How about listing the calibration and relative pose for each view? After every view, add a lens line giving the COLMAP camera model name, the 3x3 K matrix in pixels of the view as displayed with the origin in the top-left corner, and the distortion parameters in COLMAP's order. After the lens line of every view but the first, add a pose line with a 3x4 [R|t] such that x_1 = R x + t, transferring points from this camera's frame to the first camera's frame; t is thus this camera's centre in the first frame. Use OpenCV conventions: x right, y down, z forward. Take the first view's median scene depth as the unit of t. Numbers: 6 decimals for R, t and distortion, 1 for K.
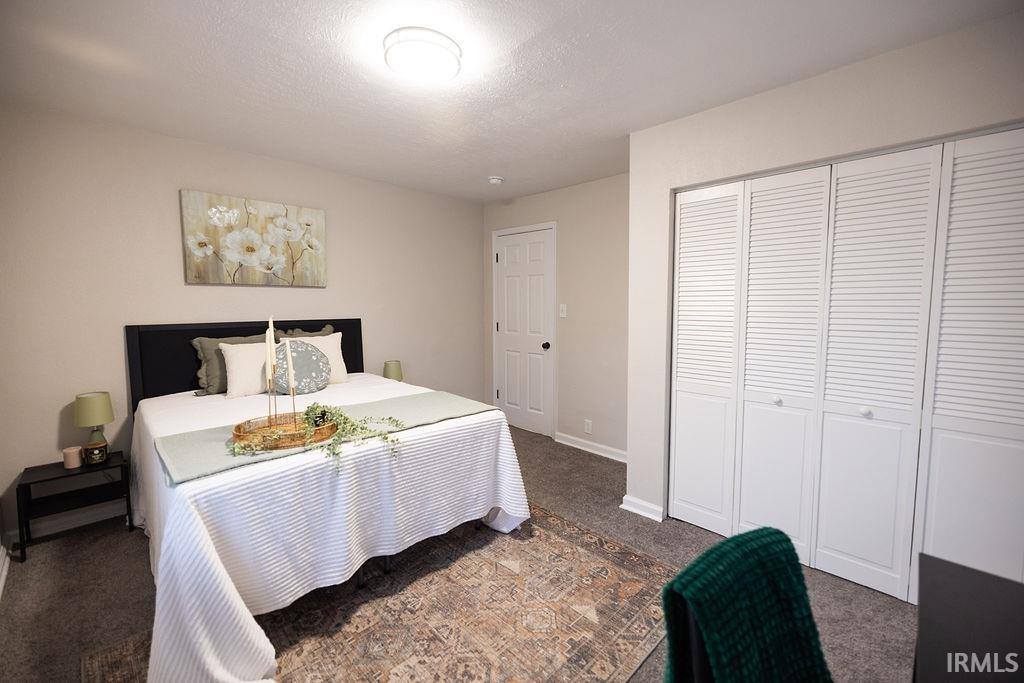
lens RADIAL K [[429.2, 0, 512.0], [0, 429.2, 341.5], [0, 0, 1]] dist [-0.000533, -0.000004]
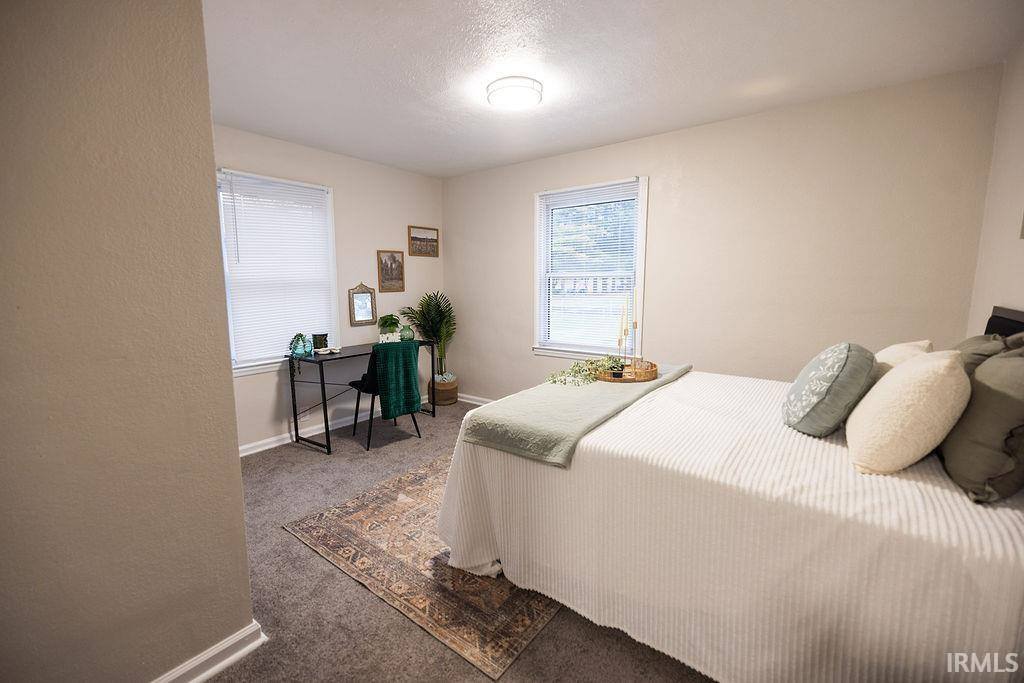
lens RADIAL K [[429.2, 0, 512.0], [0, 429.2, 341.5], [0, 0, 1]] dist [-0.000533, -0.000004]
pose [[-0.991356, 0.025285, -0.128741, -0.004035], [-0.006740, 0.970143, 0.242439, -0.134729], [0.131028, 0.241211, -0.961587, 1.483514]]
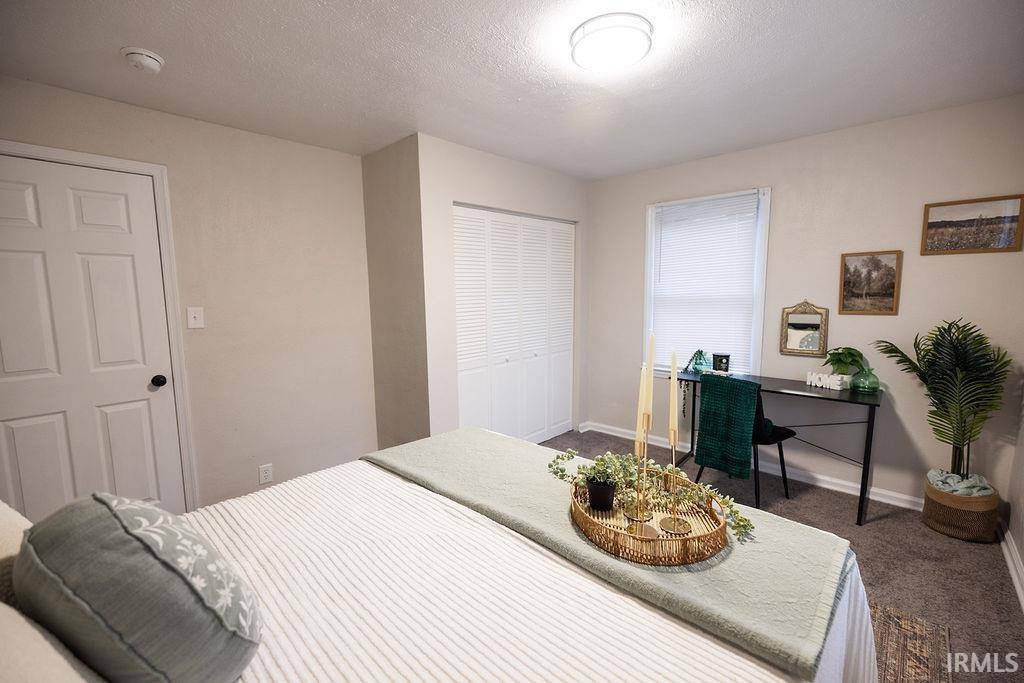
lens RADIAL K [[429.2, 0, 512.0], [0, 429.2, 341.5], [0, 0, 1]] dist [-0.000533, -0.000004]
pose [[-0.038205, -0.110657, 0.993124, -0.727030], [0.112651, 0.987037, 0.114312, -0.079601], [-0.992900, 0.116244, -0.025245, 0.786588]]
